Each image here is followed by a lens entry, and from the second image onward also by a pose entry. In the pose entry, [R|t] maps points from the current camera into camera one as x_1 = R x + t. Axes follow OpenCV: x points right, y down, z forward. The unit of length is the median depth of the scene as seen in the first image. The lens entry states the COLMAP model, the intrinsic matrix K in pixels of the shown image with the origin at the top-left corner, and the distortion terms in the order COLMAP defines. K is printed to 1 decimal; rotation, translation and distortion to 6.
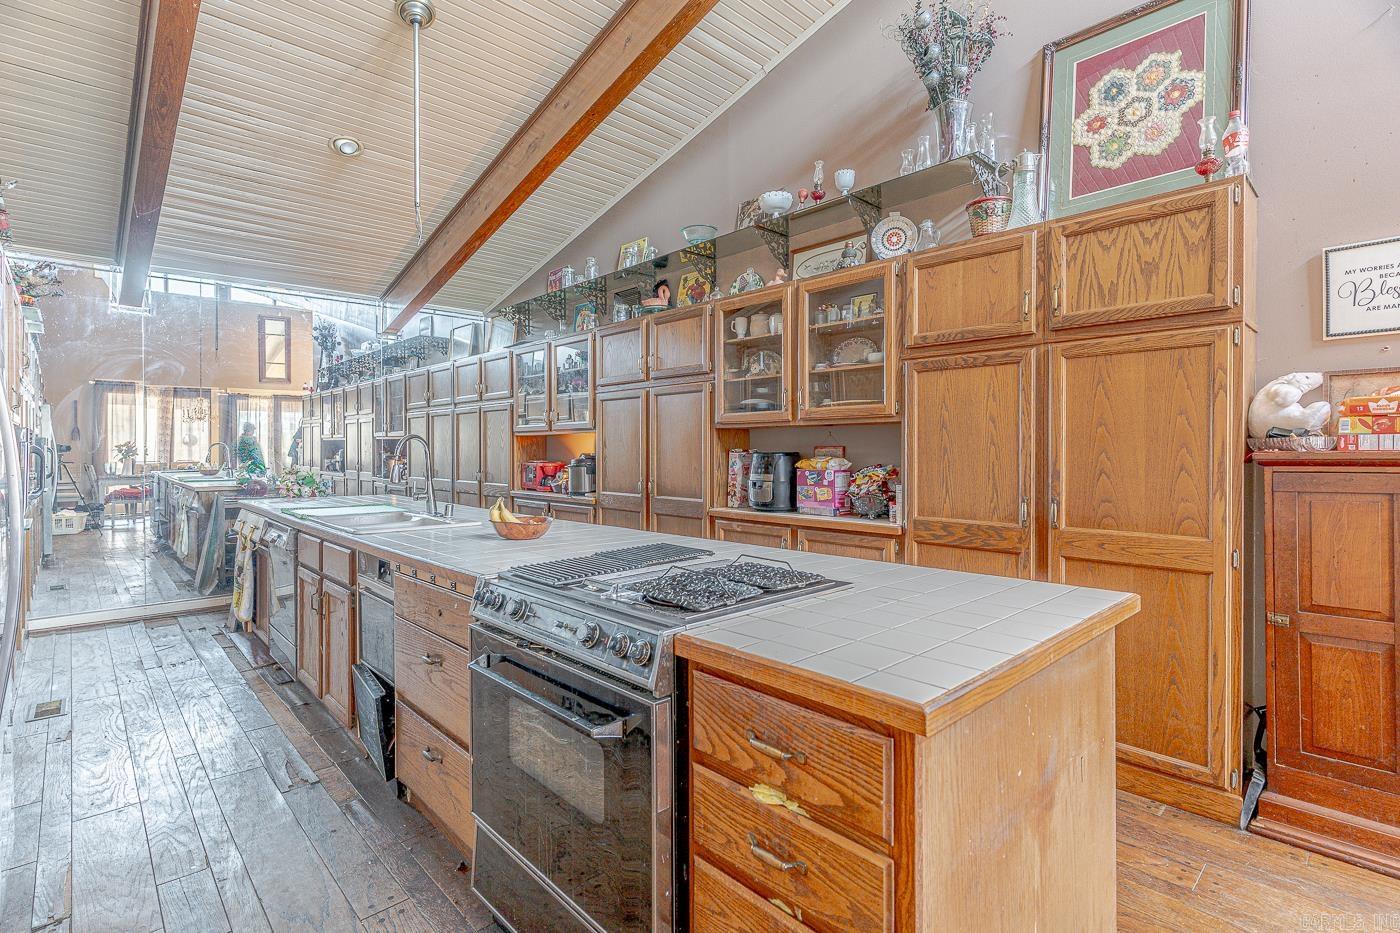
lens RADIAL K [[658.9, 0, 698.1], [0, 658.9, 462.9], [0, 0, 1]] dist [-0.000660, 0.001568]
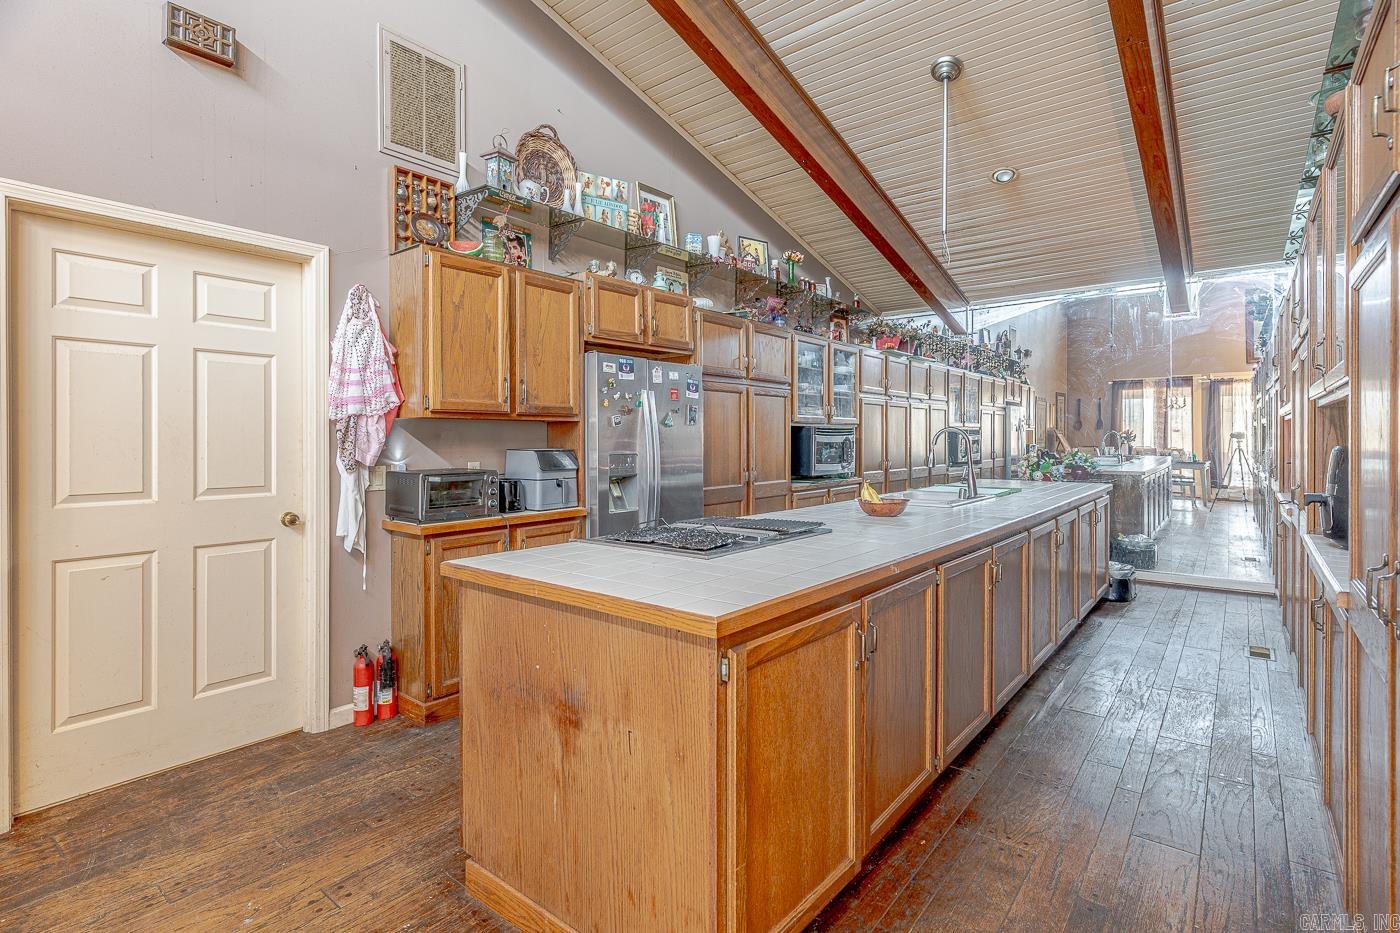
lens RADIAL K [[658.9, 0, 729.5], [0, 658.9, 445.4], [0, 0, 1]] dist [-0.000660, 0.001568]
pose [[0.163016, 0.006526, -0.986602, 1.327858], [-0.011341, 0.999924, 0.004740, -0.031722], [0.986558, 0.010416, 0.163078, 1.097691]]
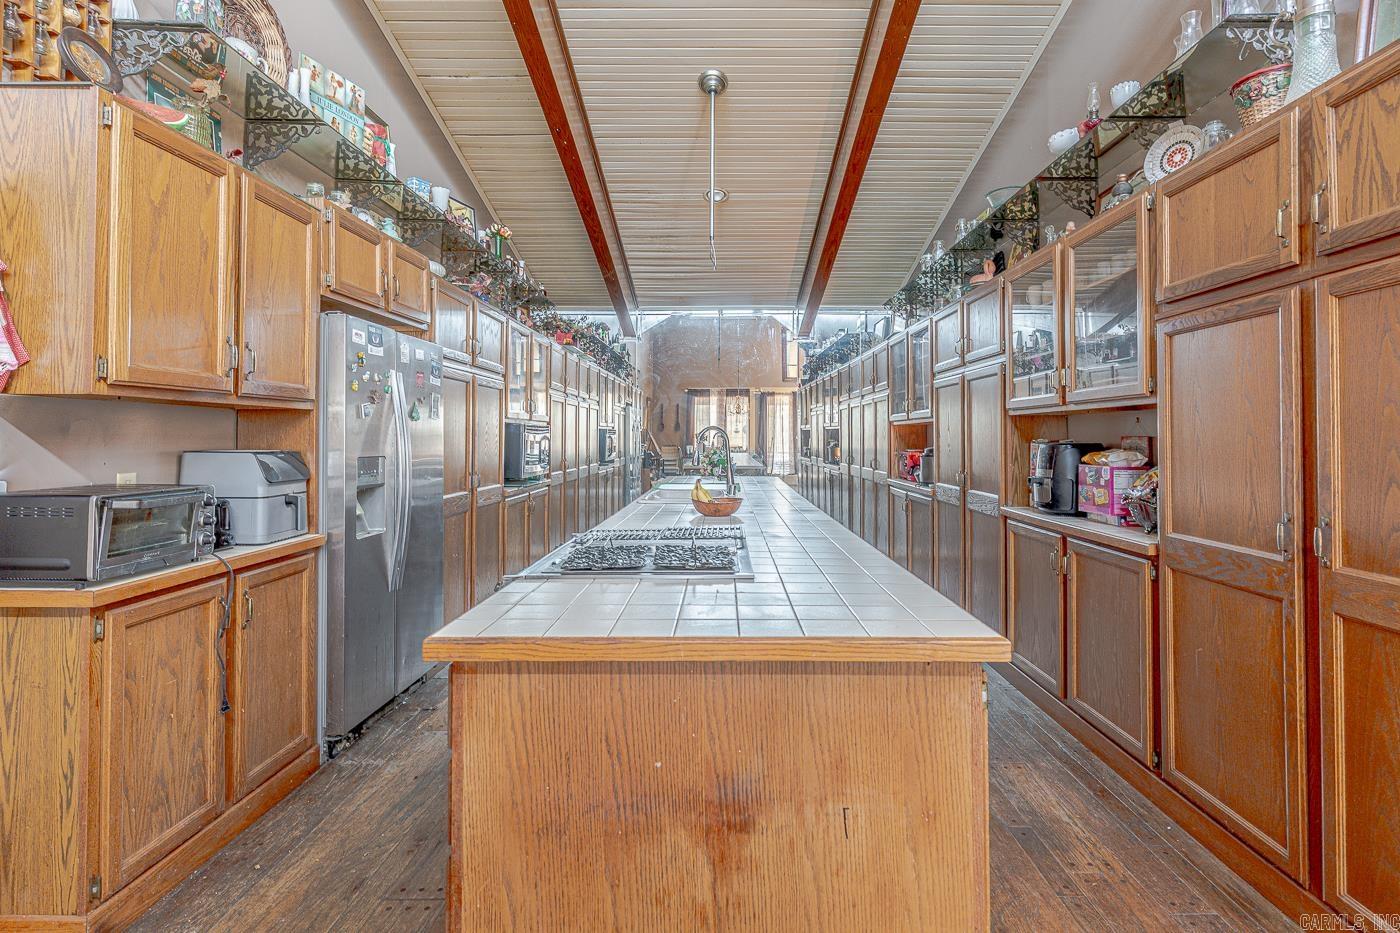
lens RADIAL K [[658.9, 0, 696.2], [0, 658.9, 431.7], [0, 0, 1]] dist [-0.000660, 0.001568]
pose [[0.727911, -0.010053, -0.685598, 0.451440], [-0.007967, 0.999701, -0.023118, -0.009651], [0.685626, 0.022290, 0.727613, 0.104140]]
